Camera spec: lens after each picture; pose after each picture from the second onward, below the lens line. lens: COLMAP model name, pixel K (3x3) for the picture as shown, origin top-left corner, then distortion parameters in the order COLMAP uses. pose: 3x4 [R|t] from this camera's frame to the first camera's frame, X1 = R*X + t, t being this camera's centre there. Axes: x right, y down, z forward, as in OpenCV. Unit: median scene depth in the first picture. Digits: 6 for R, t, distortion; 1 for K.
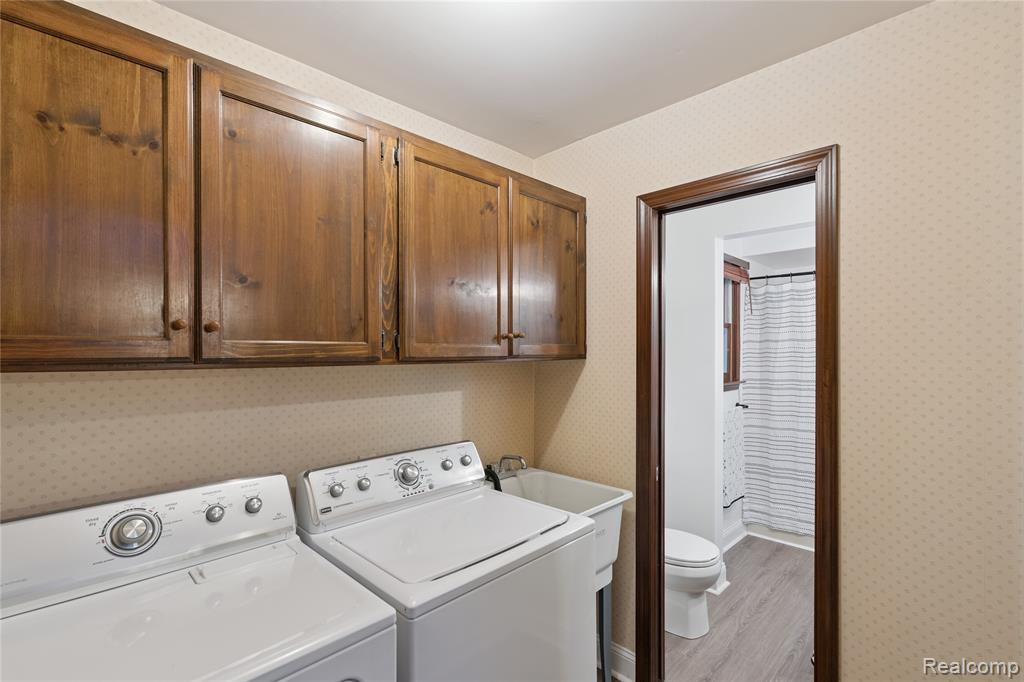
lens RADIAL K [[464.2, 0, 515.8], [0, 464.2, 361.4], [0, 0, 1]] dist [-0.004199, -0.000202]
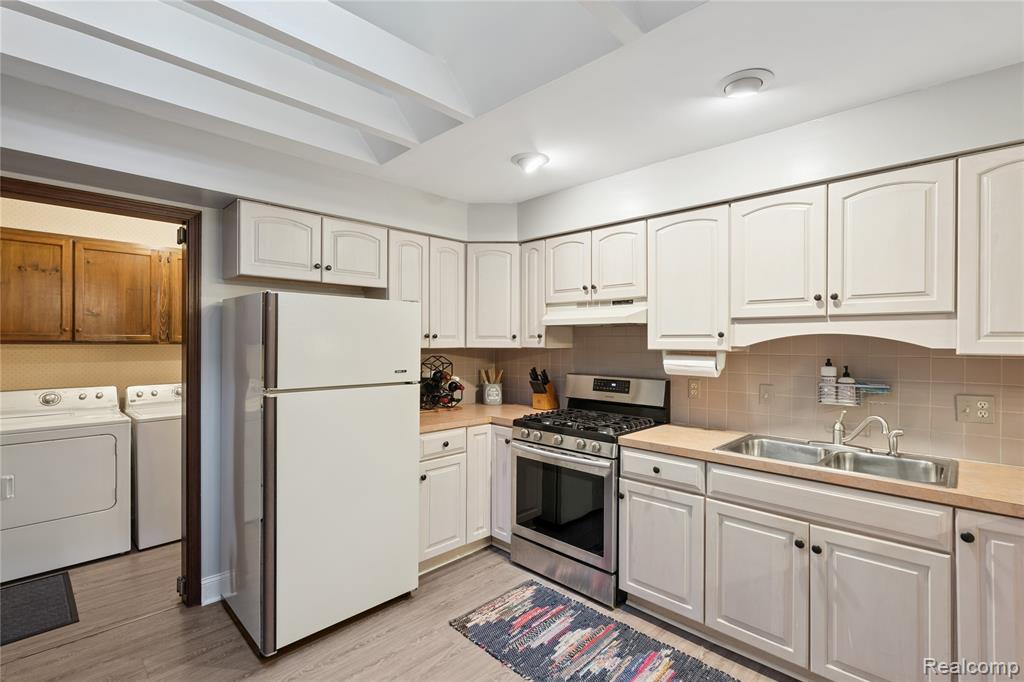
lens RADIAL K [[464.2, 0, 517.2], [0, 464.2, 348.3], [0, 0, 1]] dist [-0.004199, -0.000202]
pose [[0.999799, 0.000141, 0.020032, 2.067996], [-0.000016, 0.999981, -0.006225, 0.058781], [-0.020033, 0.006223, 0.999780, -1.987908]]
